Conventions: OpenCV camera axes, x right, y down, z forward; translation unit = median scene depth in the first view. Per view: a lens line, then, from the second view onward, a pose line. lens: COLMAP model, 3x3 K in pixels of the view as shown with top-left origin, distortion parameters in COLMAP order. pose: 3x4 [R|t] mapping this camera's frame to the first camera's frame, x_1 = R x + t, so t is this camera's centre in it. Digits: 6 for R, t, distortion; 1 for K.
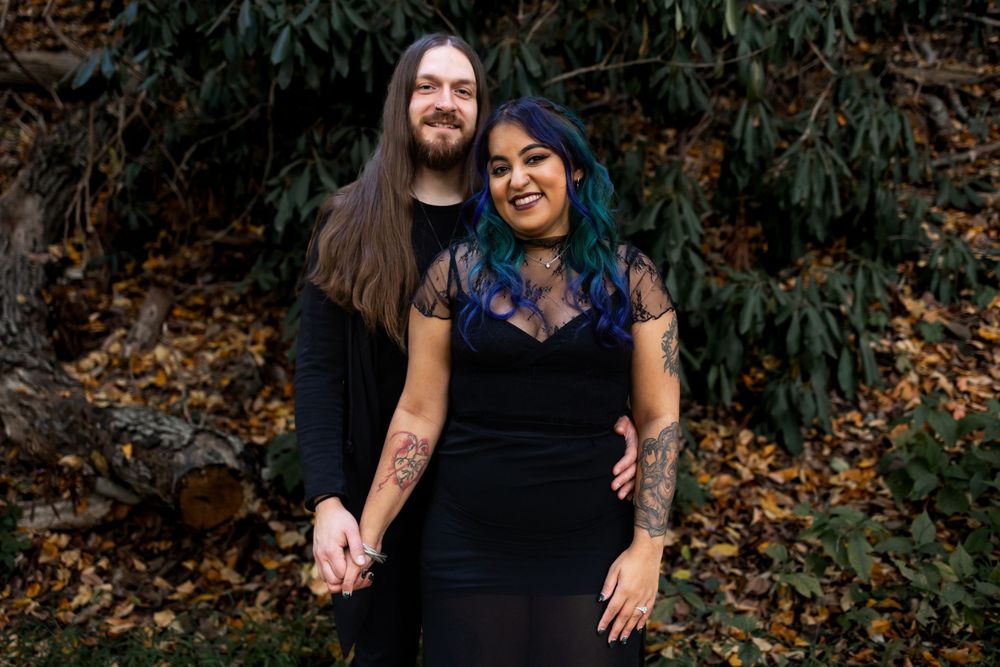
lens RADIAL K [[1021.6, 0, 497.7], [0, 1021.6, 358.0], [0, 0, 1]] dist [0.044209, -0.010774]
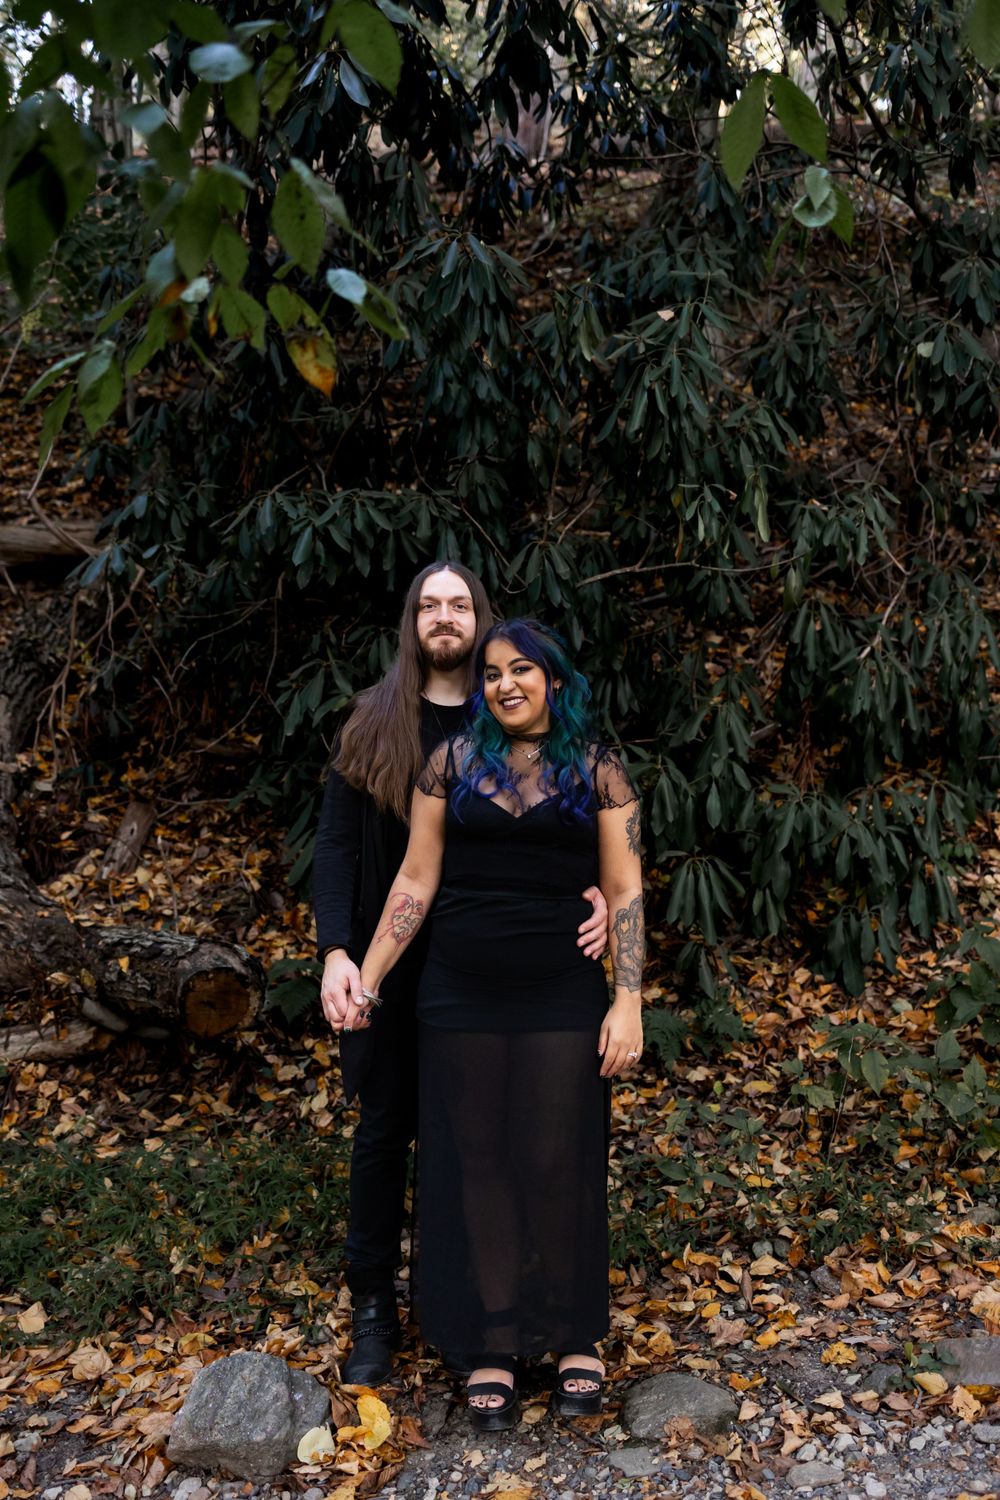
lens RADIAL K [[1532.4, 0, 500.0], [0, 1532.4, 750.0], [0, 0, 1]] dist [0.044209, -0.010774]
pose [[0.998805, 0.015917, -0.046202, 0.041731], [-0.021720, 0.991542, -0.127957, 0.061829], [0.043774, 0.128808, 0.990703, -0.365504]]
